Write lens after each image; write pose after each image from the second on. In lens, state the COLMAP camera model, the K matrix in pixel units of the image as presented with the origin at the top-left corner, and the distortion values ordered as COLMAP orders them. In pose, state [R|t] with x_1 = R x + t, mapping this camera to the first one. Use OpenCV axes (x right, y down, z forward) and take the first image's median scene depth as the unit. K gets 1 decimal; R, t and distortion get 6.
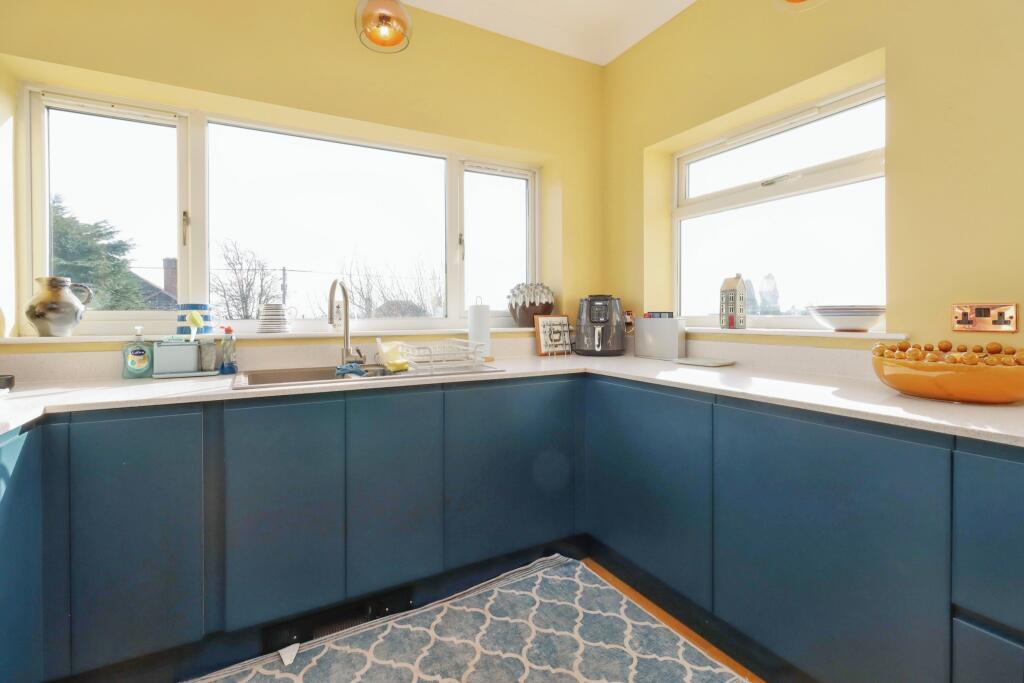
lens RADIAL K [[481.8, 0, 514.2], [0, 481.8, 315.2], [0, 0, 1]] dist [0.001253, 0.000025]
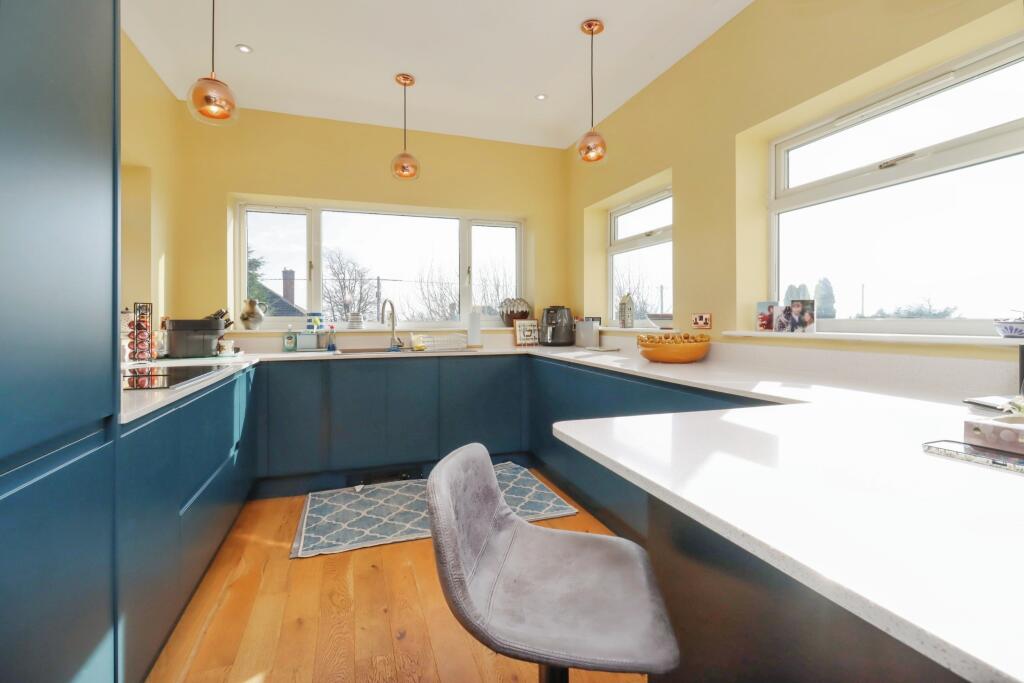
lens RADIAL K [[516.7, 0, 511.6], [0, 516.7, 318.1], [0, 0, 1]] dist [0.015084, -0.000379]
pose [[0.979155, 0.001074, -0.203112, 0.442227], [-0.001740, 0.999994, -0.003103, 0.001243], [0.203108, 0.003392, 0.979151, -0.733903]]
